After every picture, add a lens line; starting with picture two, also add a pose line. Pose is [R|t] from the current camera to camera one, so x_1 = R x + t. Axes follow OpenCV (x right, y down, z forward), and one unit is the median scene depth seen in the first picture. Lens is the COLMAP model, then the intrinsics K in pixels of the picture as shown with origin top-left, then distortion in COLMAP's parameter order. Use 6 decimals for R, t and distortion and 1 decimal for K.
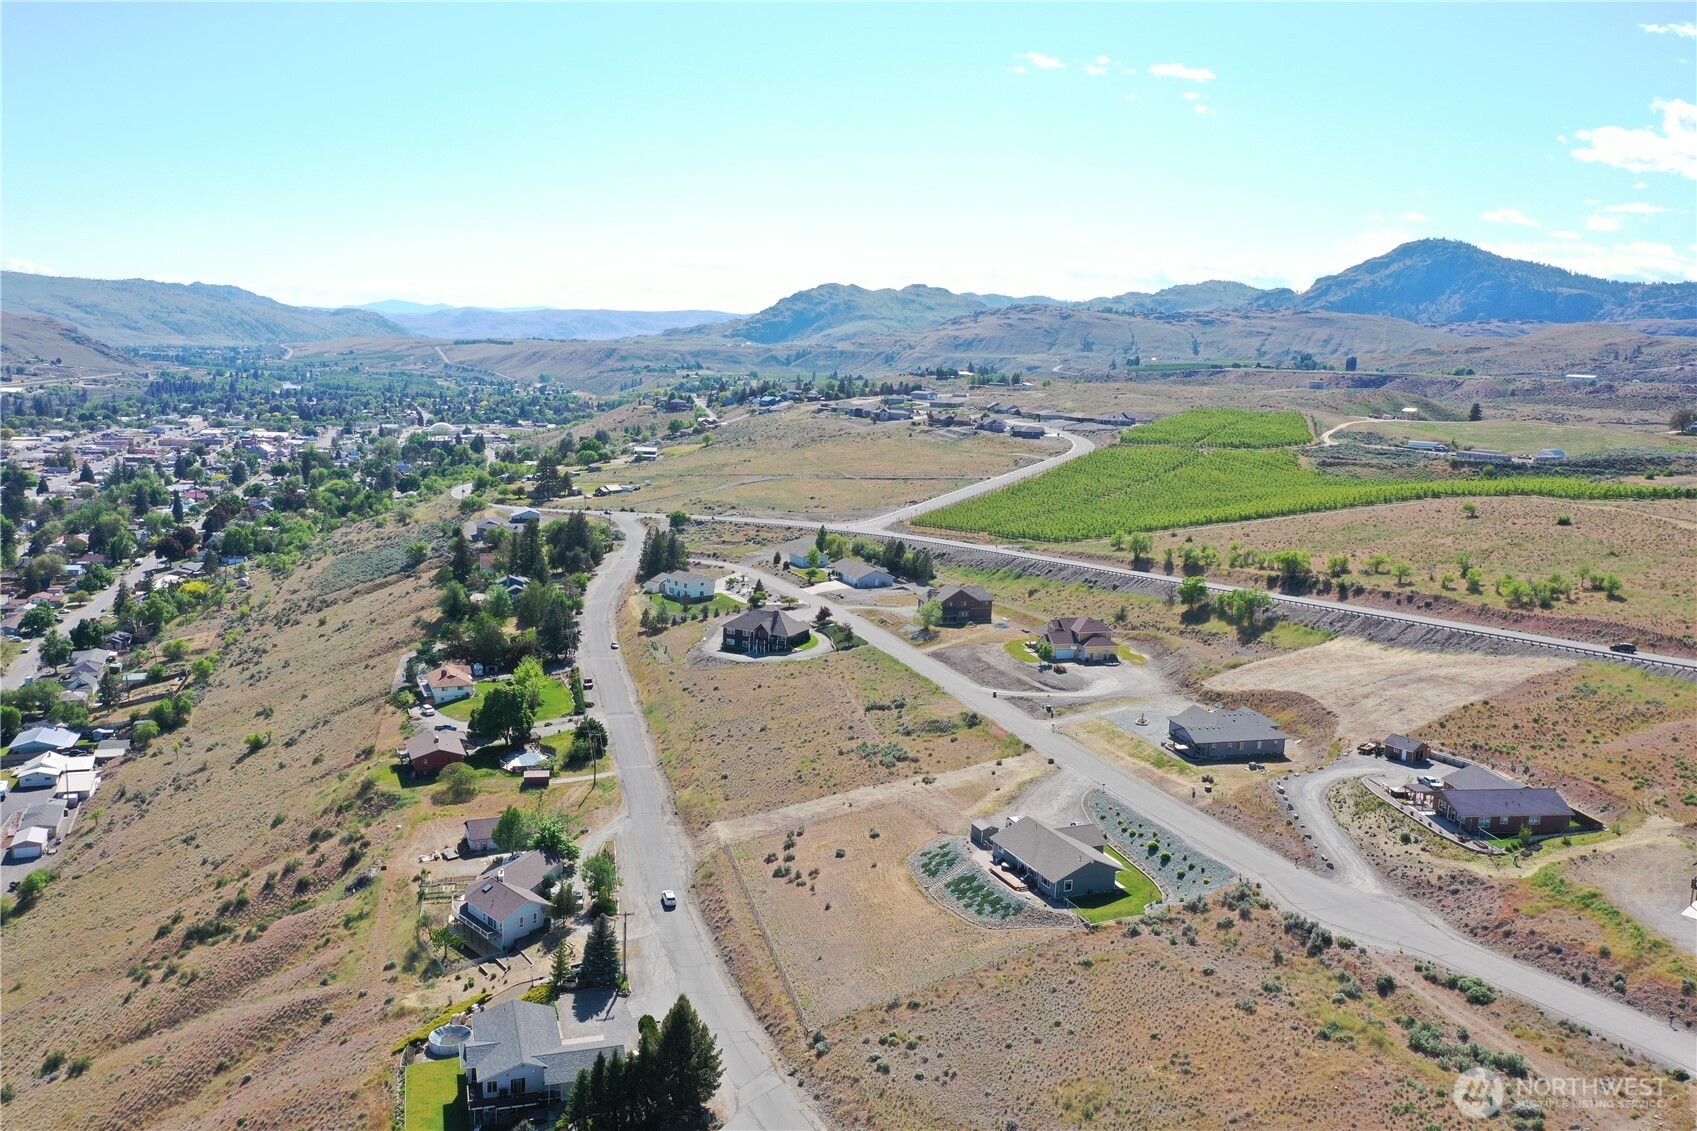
lens RADIAL K [[1329.4, 0, 847.0], [0, 1329.4, 569.0], [0, 0, 1]] dist [-0.007209, -0.003663]
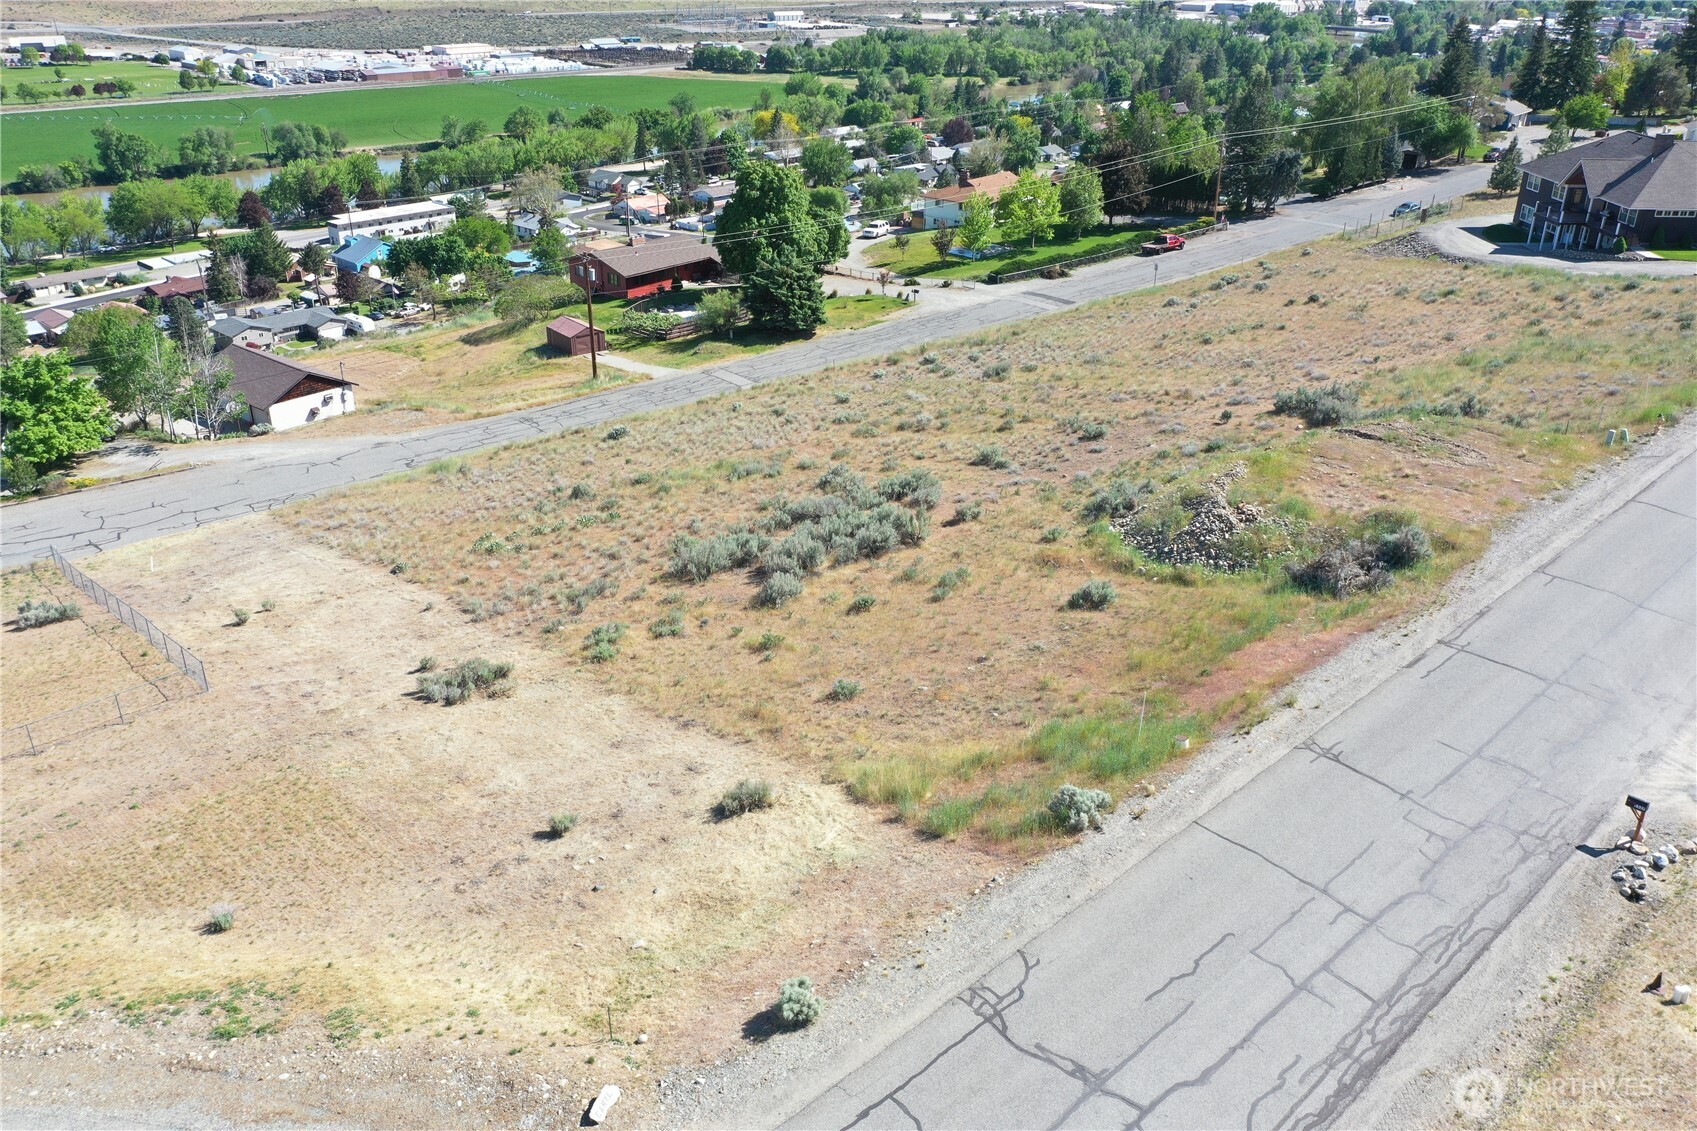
lens RADIAL K [[1329.4, 0, 848.6], [0, 1329.4, 558.4], [0, 0, 1]] dist [-0.007209, -0.003663]
pose [[0.444670, 0.355295, -0.822213, 0.153702], [-0.139137, 0.934218, 0.328447, 0.046711], [0.884822, -0.031651, 0.464853, 0.625792]]
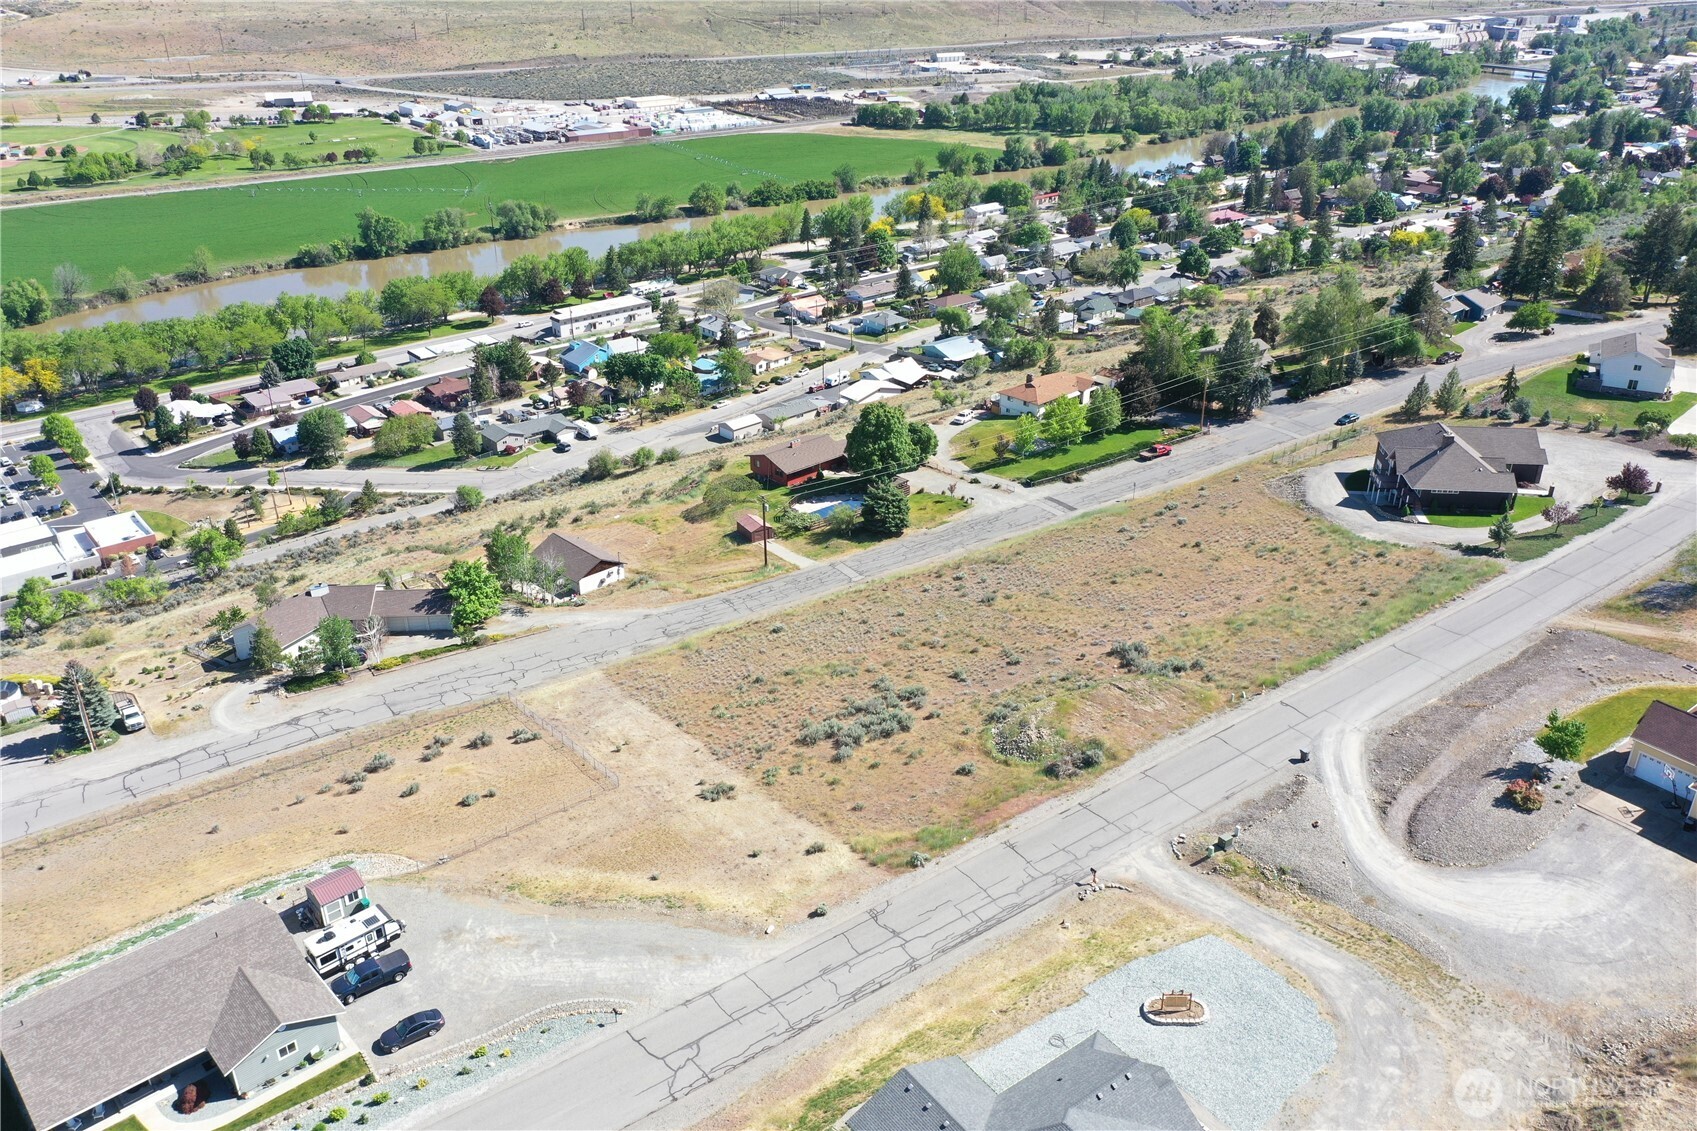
lens RADIAL K [[1329.4, 0, 844.3], [0, 1329.4, 559.8], [0, 0, 1]] dist [-0.007209, -0.003663]
pose [[0.331658, 0.378240, -0.864255, 0.310245], [-0.137667, 0.925705, 0.352303, -0.068498], [0.933301, 0.002135, 0.359089, 0.563079]]
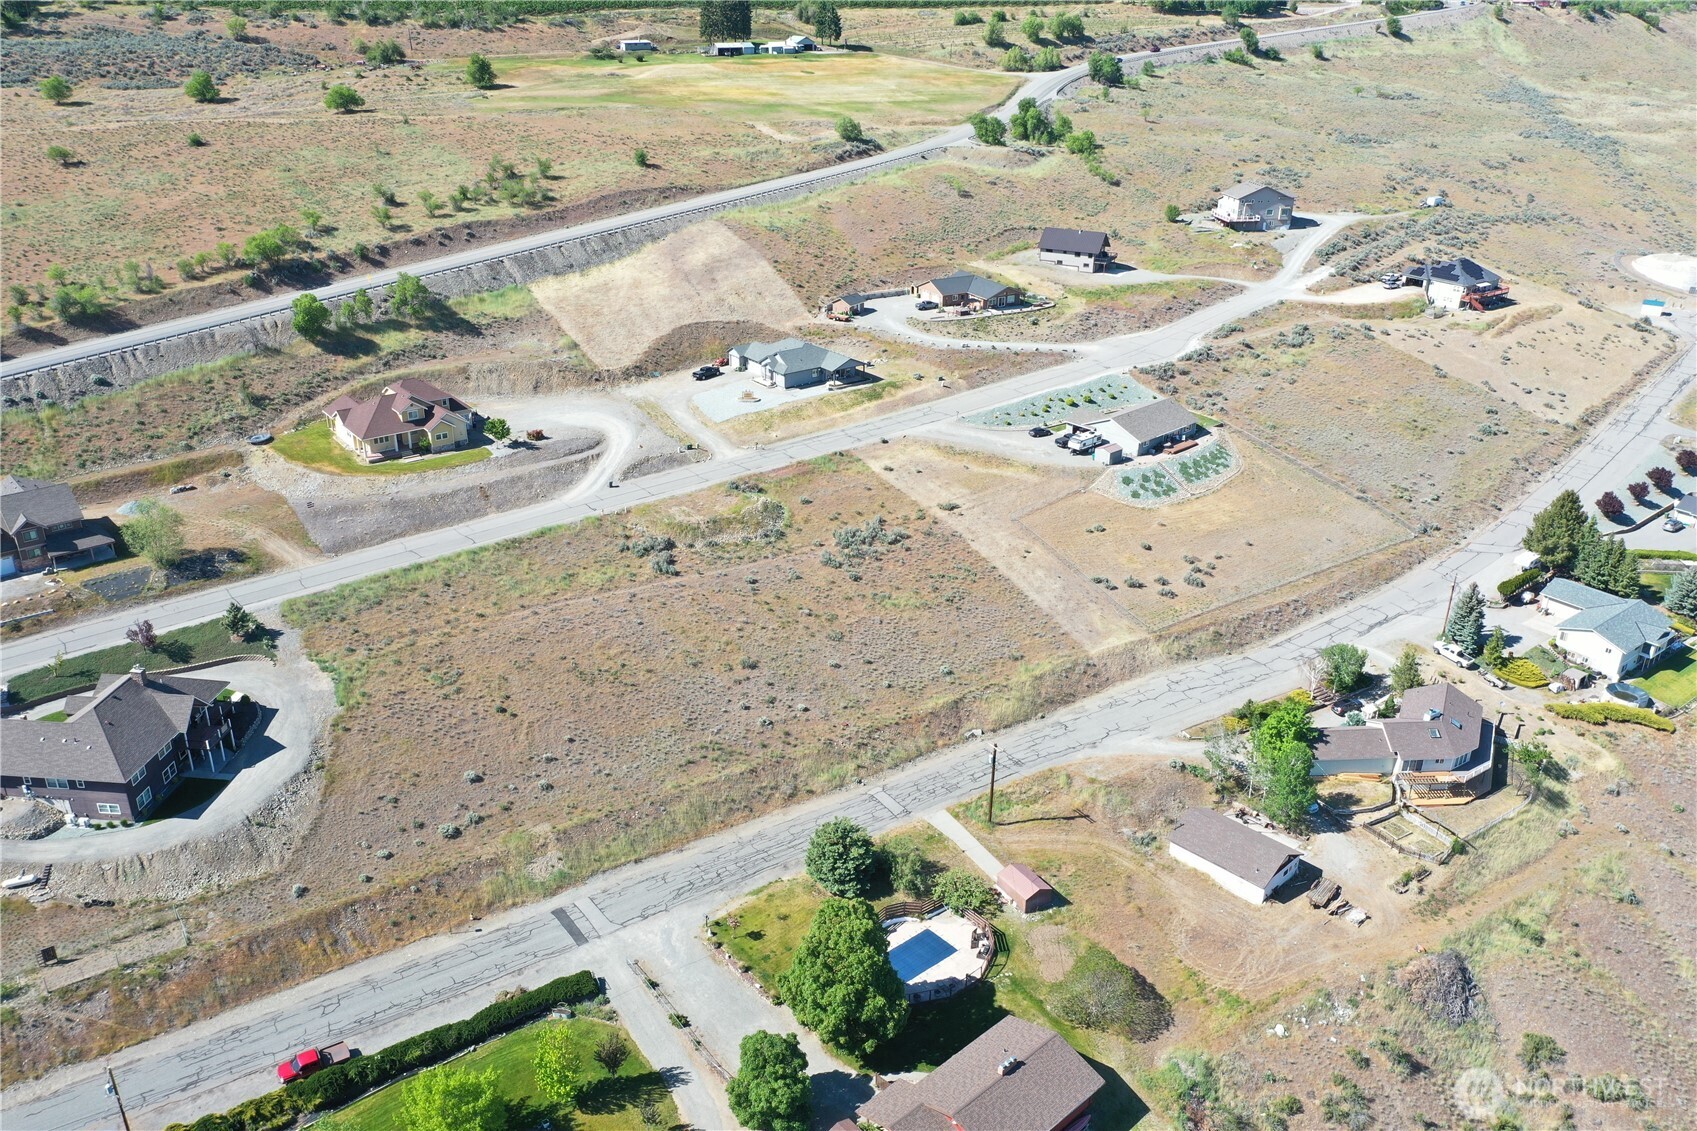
lens RADIAL K [[1329.4, 0, 853.4], [0, 1329.4, 564.3], [0, 0, 1]] dist [-0.007209, -0.003663]
pose [[-0.346364, -0.425531, 0.836036, -0.428944], [0.130624, 0.860642, 0.492172, -0.158747], [-0.928961, 0.279677, -0.242510, 0.832710]]
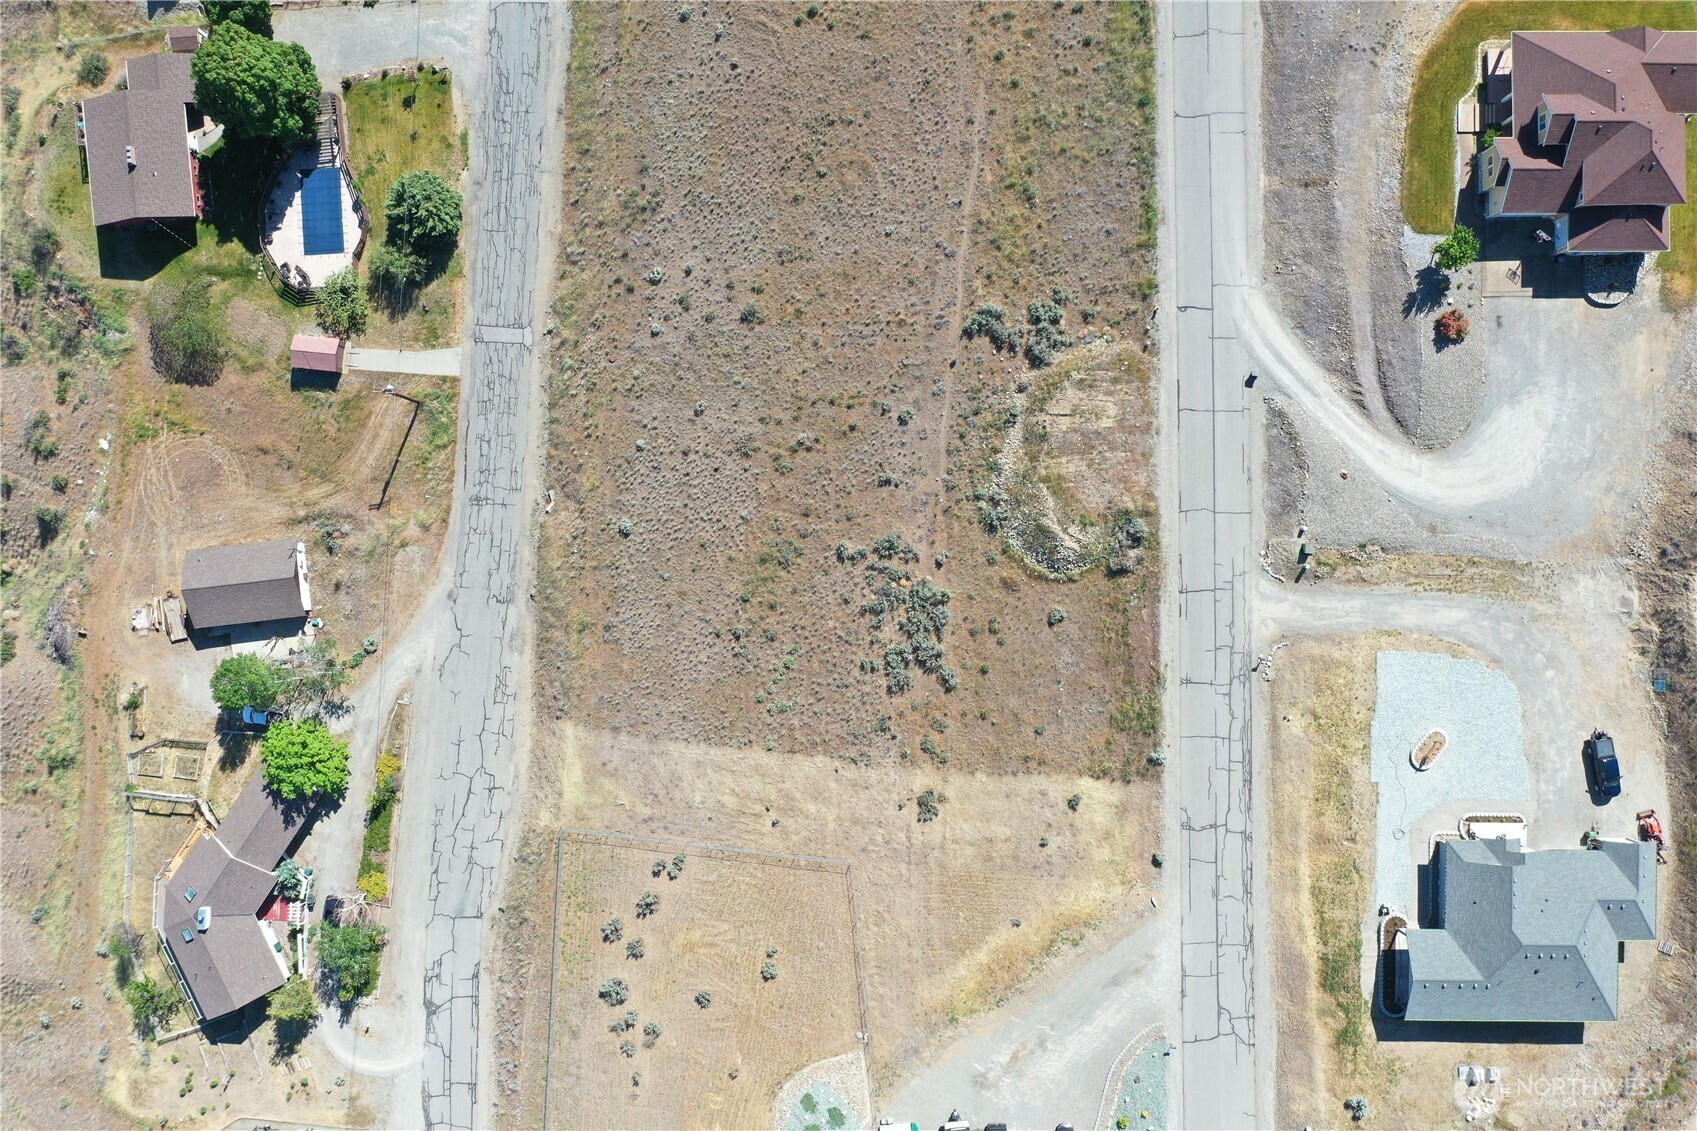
lens RADIAL K [[1329.4, 0, 849.1], [0, 1329.4, 567.5], [0, 0, 1]] dist [-0.007209, -0.003663]
pose [[0.953042, 0.298992, -0.048114, 0.017521], [-0.003695, 0.170344, 0.985378, -0.260250], [0.302816, -0.938928, 0.163450, 0.646332]]
